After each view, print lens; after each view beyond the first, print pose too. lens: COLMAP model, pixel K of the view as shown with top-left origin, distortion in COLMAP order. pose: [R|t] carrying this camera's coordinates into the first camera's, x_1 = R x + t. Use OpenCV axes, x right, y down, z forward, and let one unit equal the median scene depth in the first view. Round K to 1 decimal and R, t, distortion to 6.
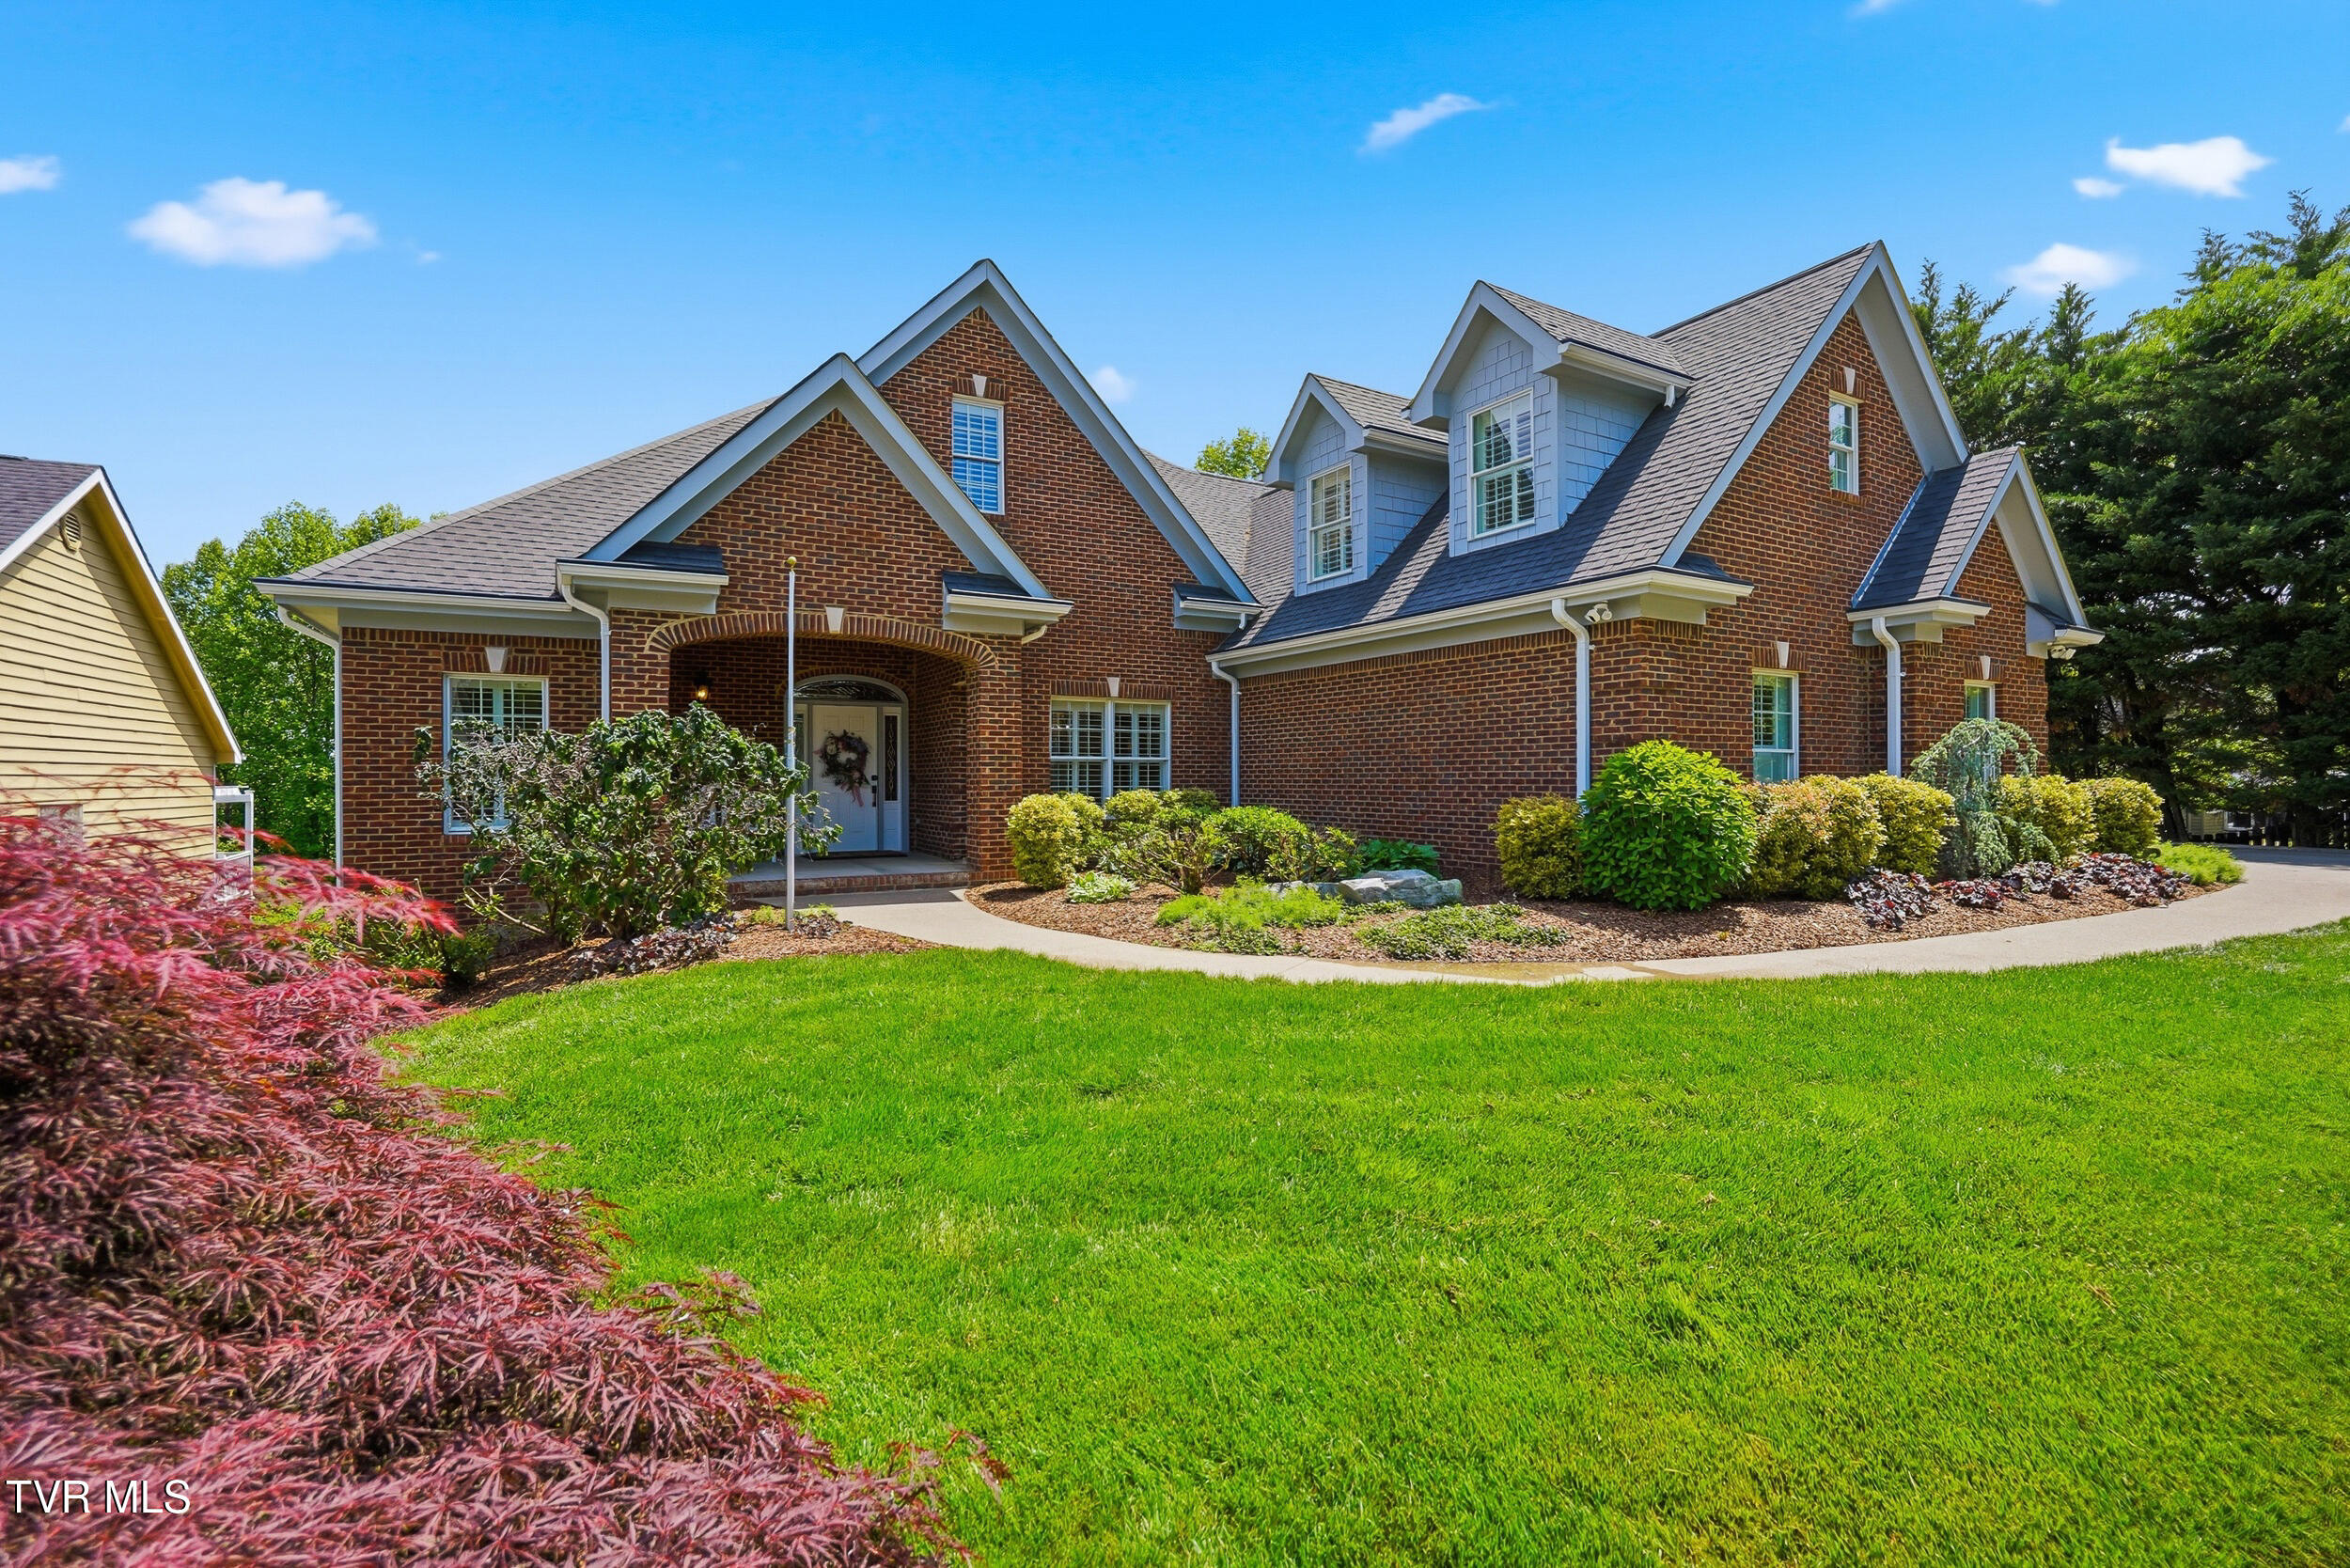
lens RADIAL K [[1047.8, 0, 1122.3], [0, 1047.8, 778.3], [0, 0, 1]] dist [-0.005340, 0.000728]
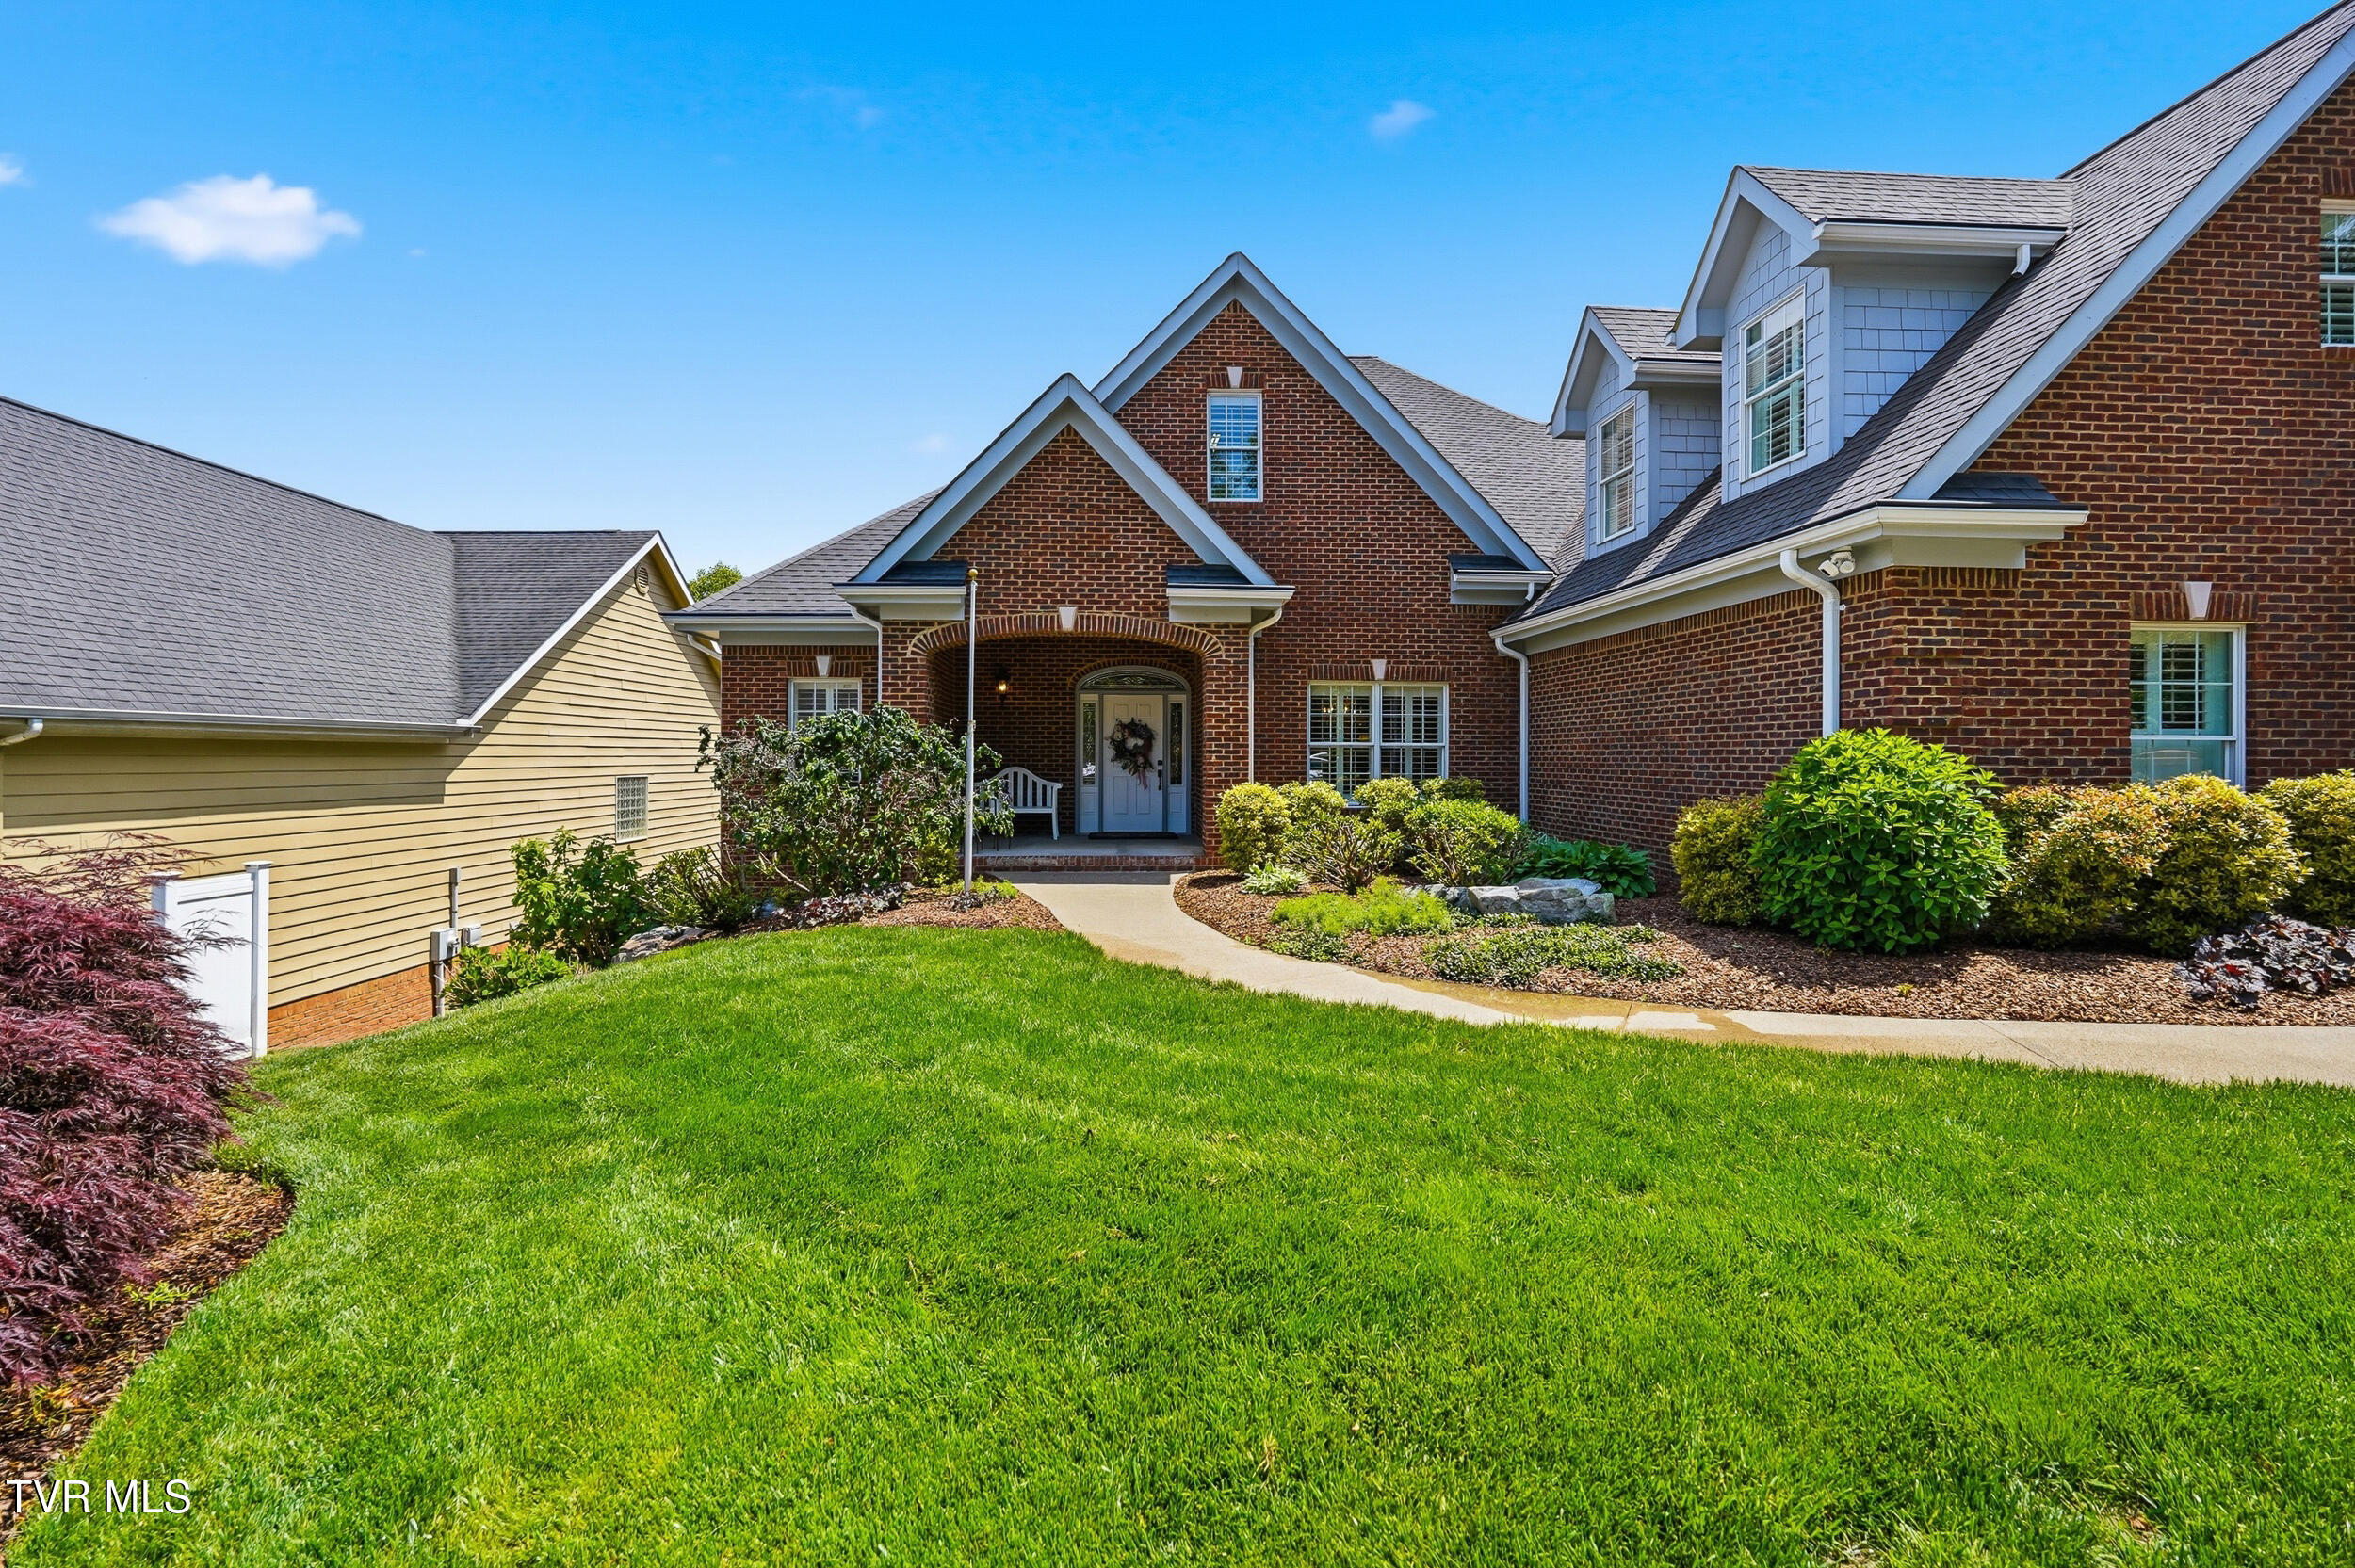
lens RADIAL K [[1049.8, 0, 1113.2], [0, 1049.8, 753.5], [0, 0, 1]] dist [-0.005340, 0.000728]
pose [[0.896921, 0.002623, -0.442184, 0.257354], [-0.003899, 0.999990, -0.001977, -0.010291], [0.442174, 0.003497, 0.896922, 0.047943]]
